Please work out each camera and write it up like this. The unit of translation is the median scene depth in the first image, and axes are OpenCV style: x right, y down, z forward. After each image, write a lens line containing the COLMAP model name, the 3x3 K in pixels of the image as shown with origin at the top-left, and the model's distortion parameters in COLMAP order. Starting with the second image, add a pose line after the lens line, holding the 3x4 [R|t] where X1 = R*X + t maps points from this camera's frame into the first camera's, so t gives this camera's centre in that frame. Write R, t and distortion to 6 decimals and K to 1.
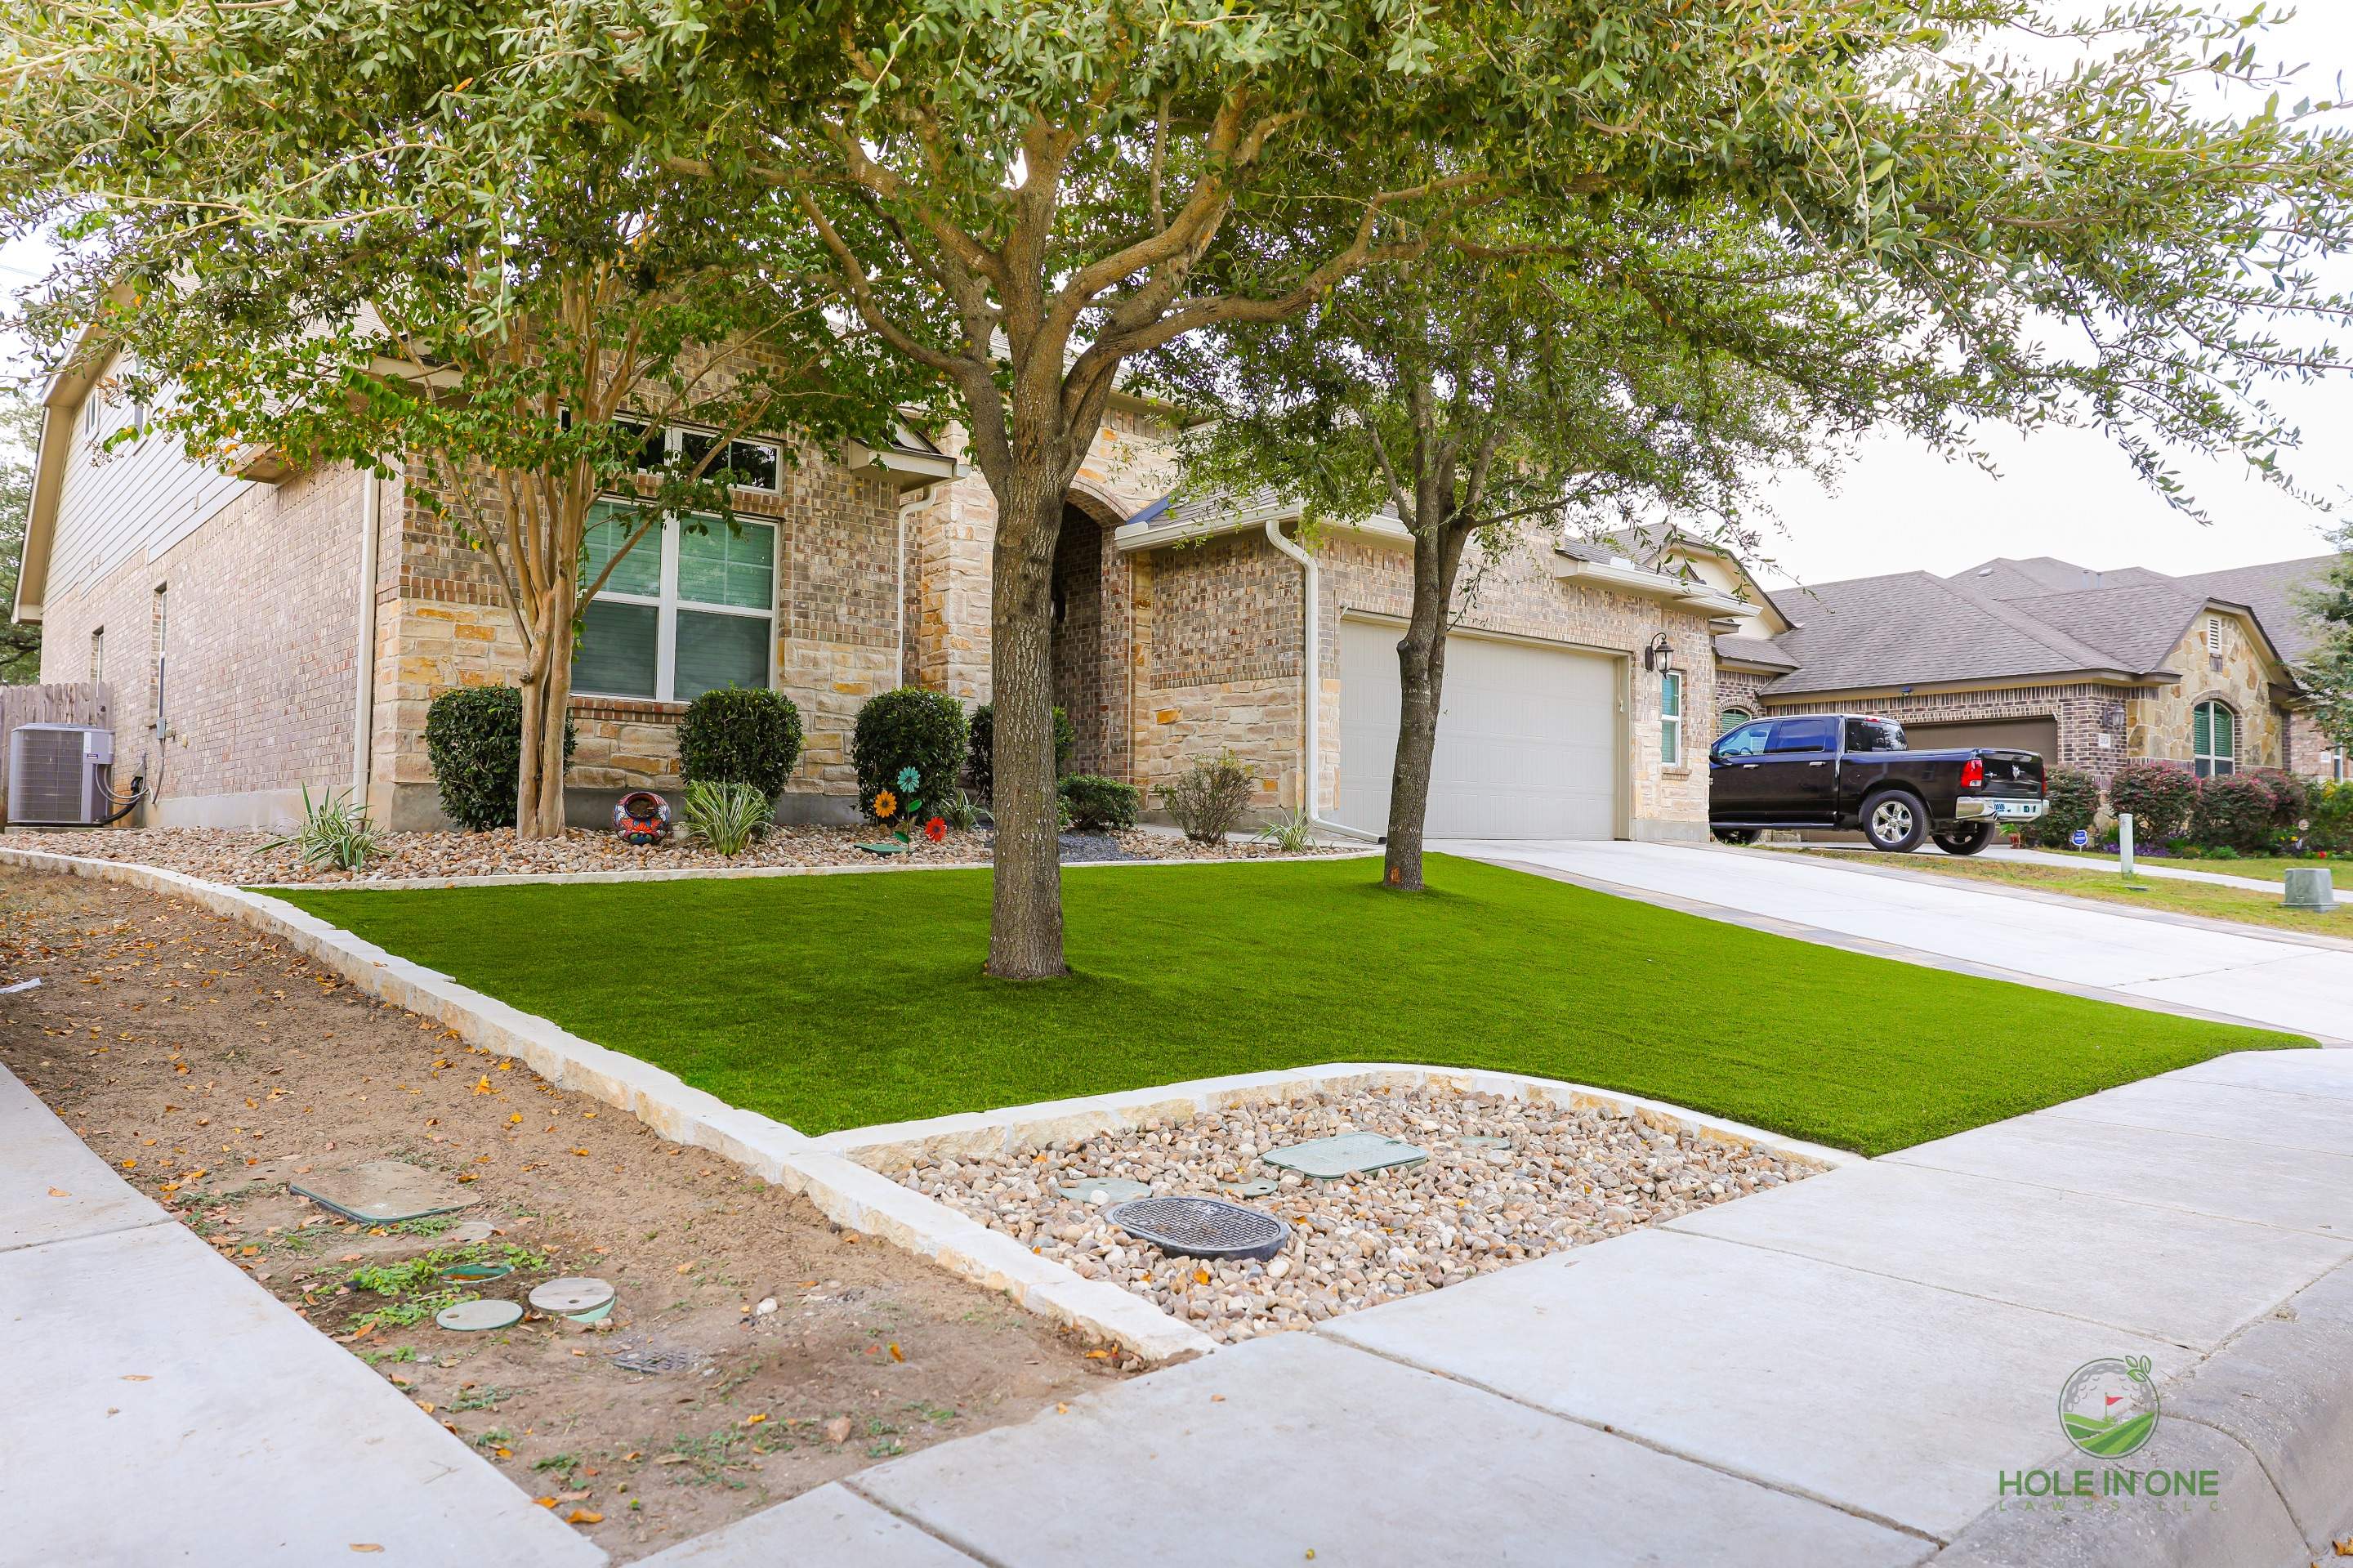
lens RADIAL K [[1605.3, 0, 1168.5], [0, 1605.3, 781.9], [0, 0, 1]] dist [-0.081917, 0.102094]
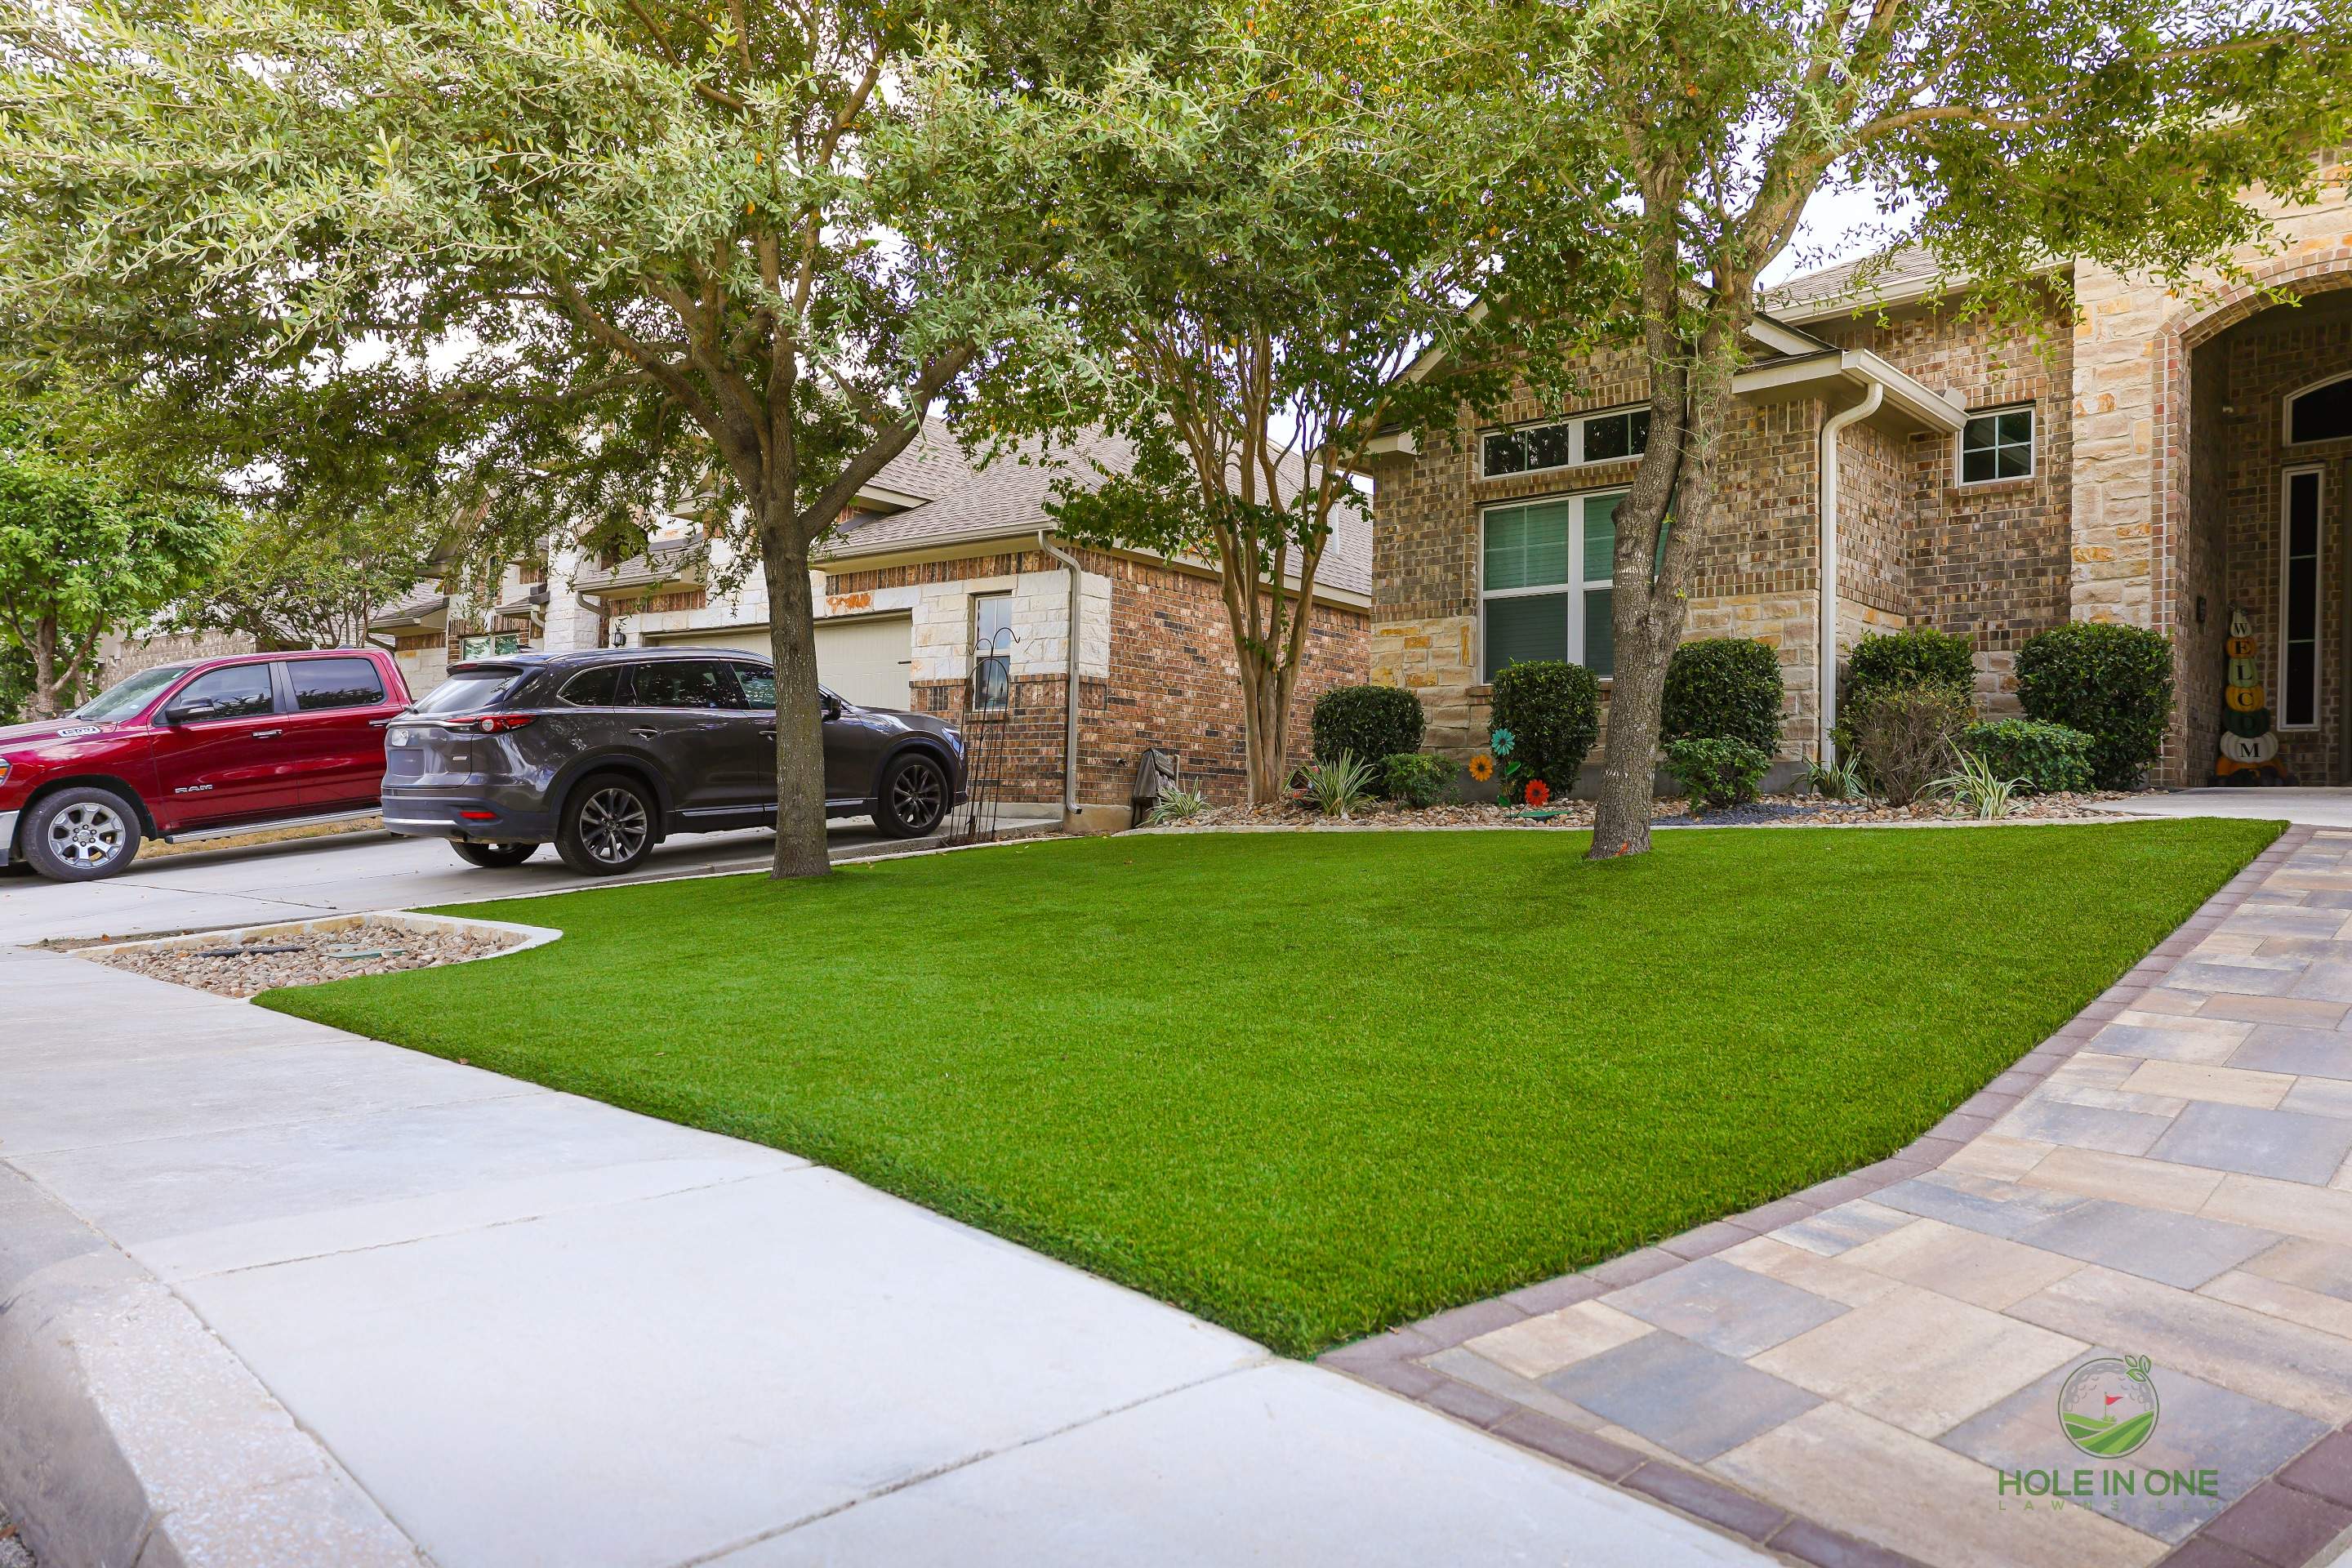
lens RADIAL K [[1597.6, 0, 1168.0], [0, 1597.6, 781.5], [0, 0, 1]] dist [-0.077451, 0.095850]
pose [[0.093752, -0.033491, -0.995032, 0.740350], [0.015258, 0.999365, -0.032200, 0.048339], [0.995479, -0.012163, 0.094203, 0.670183]]
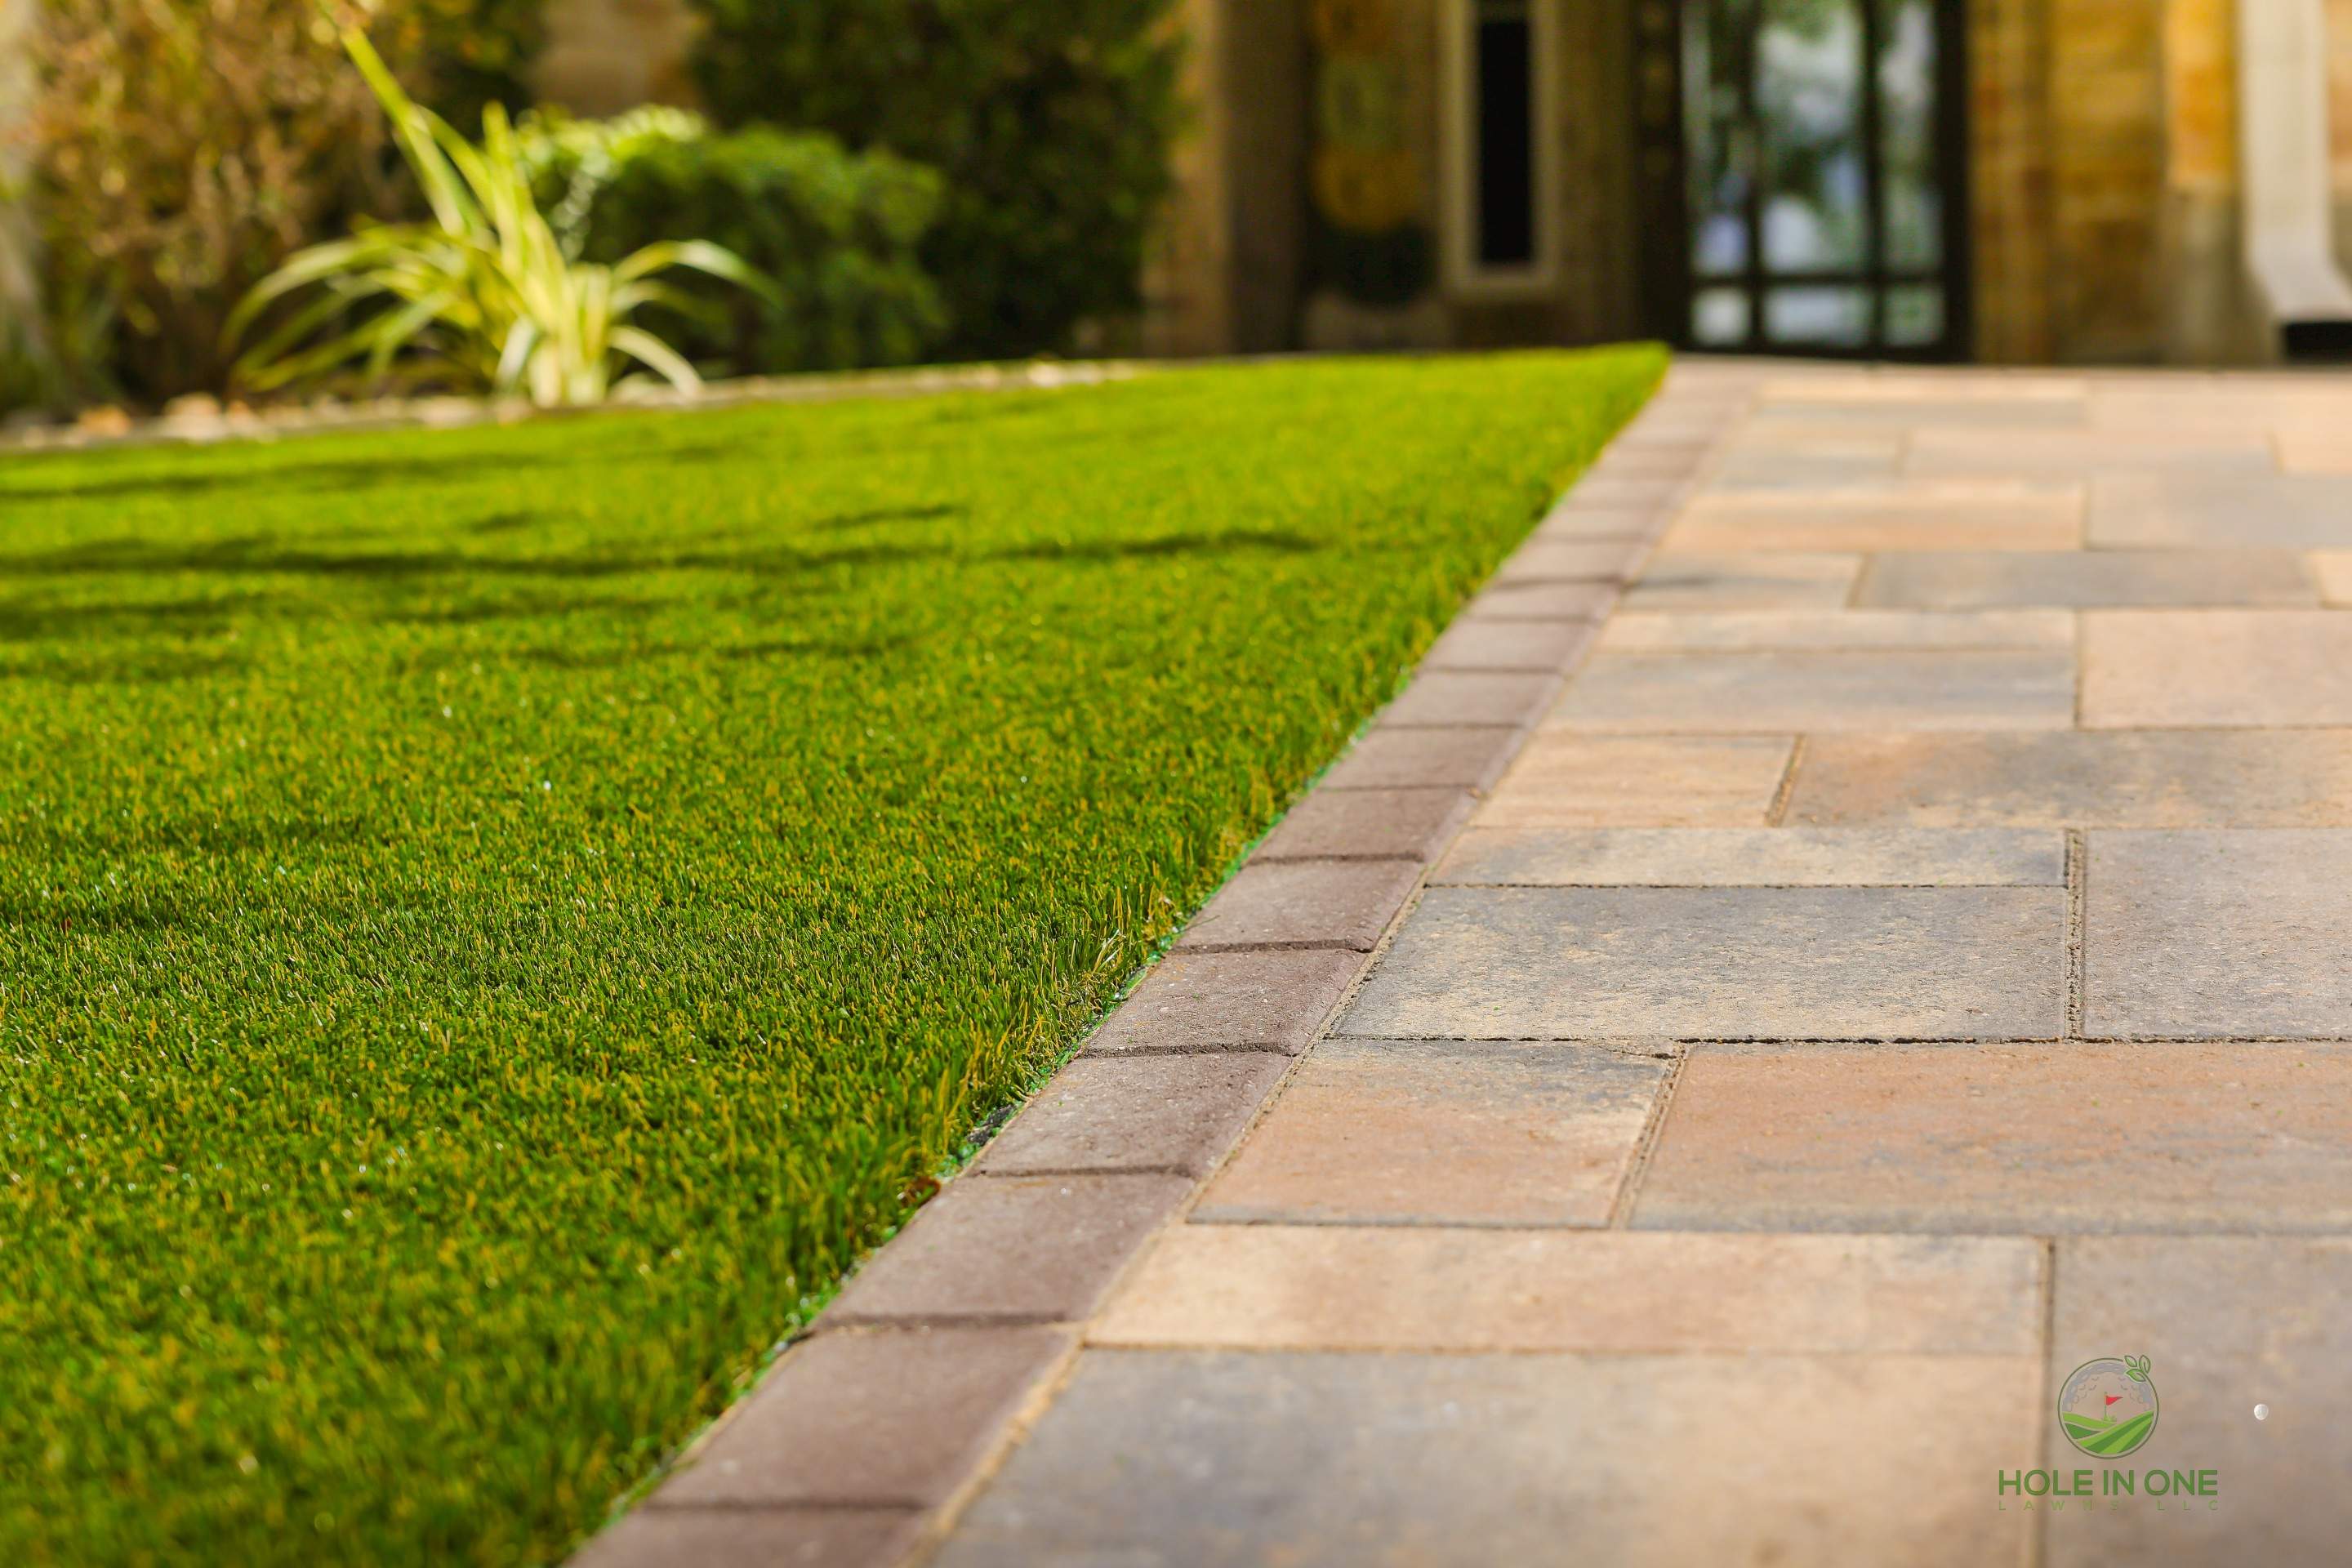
lens RADIAL K [[4731.1, 0, 1176.0], [0, 4731.1, 784.0], [0, 0, 1]] dist [-0.005995, -0.026454]
pose [[0.621759, -0.017306, -0.783017, 0.489595], [0.046449, 0.998811, 0.014808, 0.080162], [0.781830, -0.045577, 0.621824, 0.850962]]
